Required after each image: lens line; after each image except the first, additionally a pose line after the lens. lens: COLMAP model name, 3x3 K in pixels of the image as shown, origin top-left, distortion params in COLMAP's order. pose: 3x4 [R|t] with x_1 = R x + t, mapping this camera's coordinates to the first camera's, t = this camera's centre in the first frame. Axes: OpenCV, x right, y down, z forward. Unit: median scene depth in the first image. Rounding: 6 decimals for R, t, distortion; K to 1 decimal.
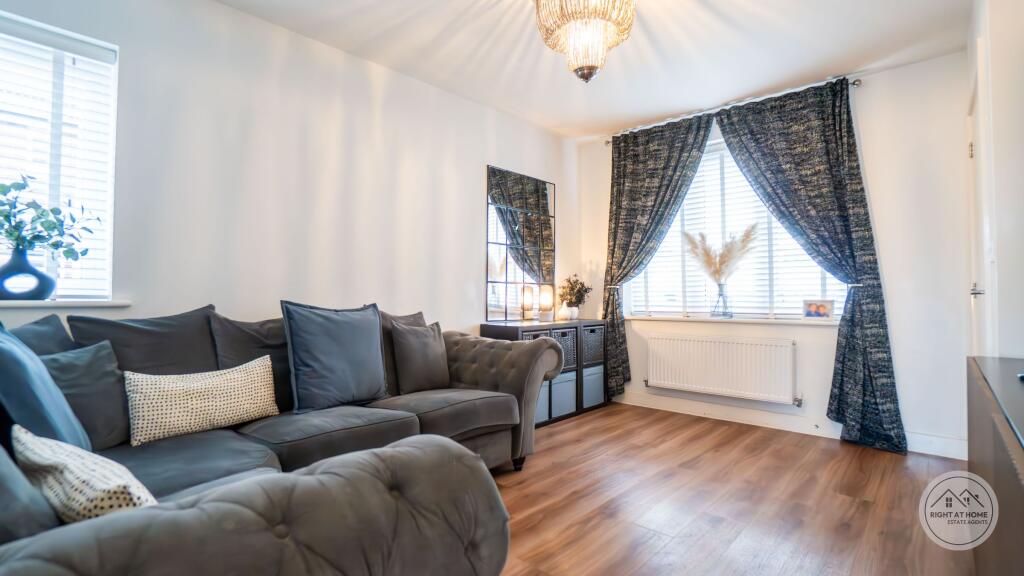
lens RADIAL K [[466.2, 0, 515.3], [0, 466.2, 280.5], [0, 0, 1]] dist [-0.066669, 0.025044]
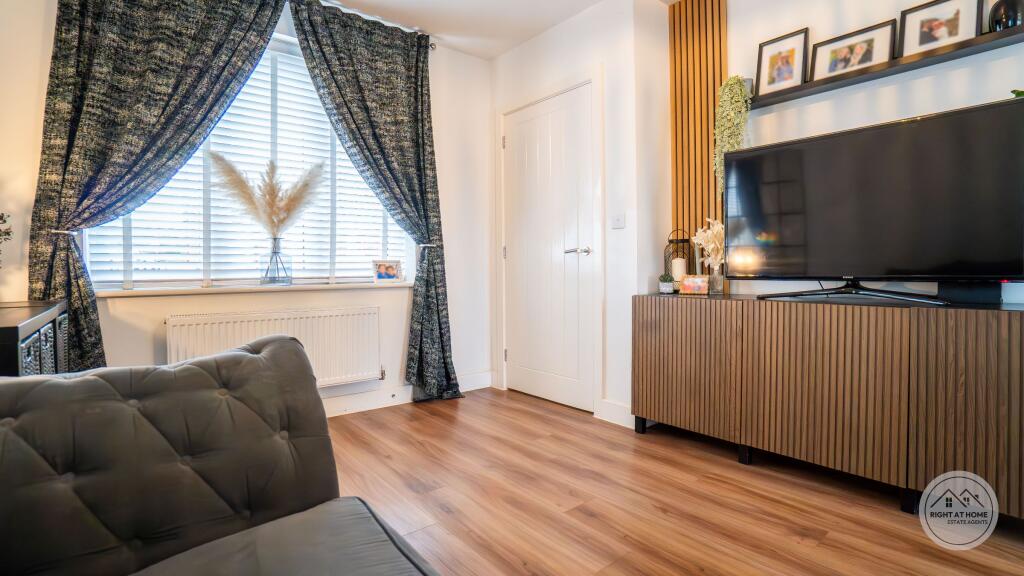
lens RADIAL K [[466.2, 0, 515.3], [0, 466.2, 280.5], [0, 0, 1]] dist [-0.066669, 0.025044]
pose [[0.166159, -0.026739, 0.985736, -0.206232], [-0.027538, 0.999117, 0.031744, 0.042489], [-0.985714, -0.032419, 0.165276, 0.534041]]
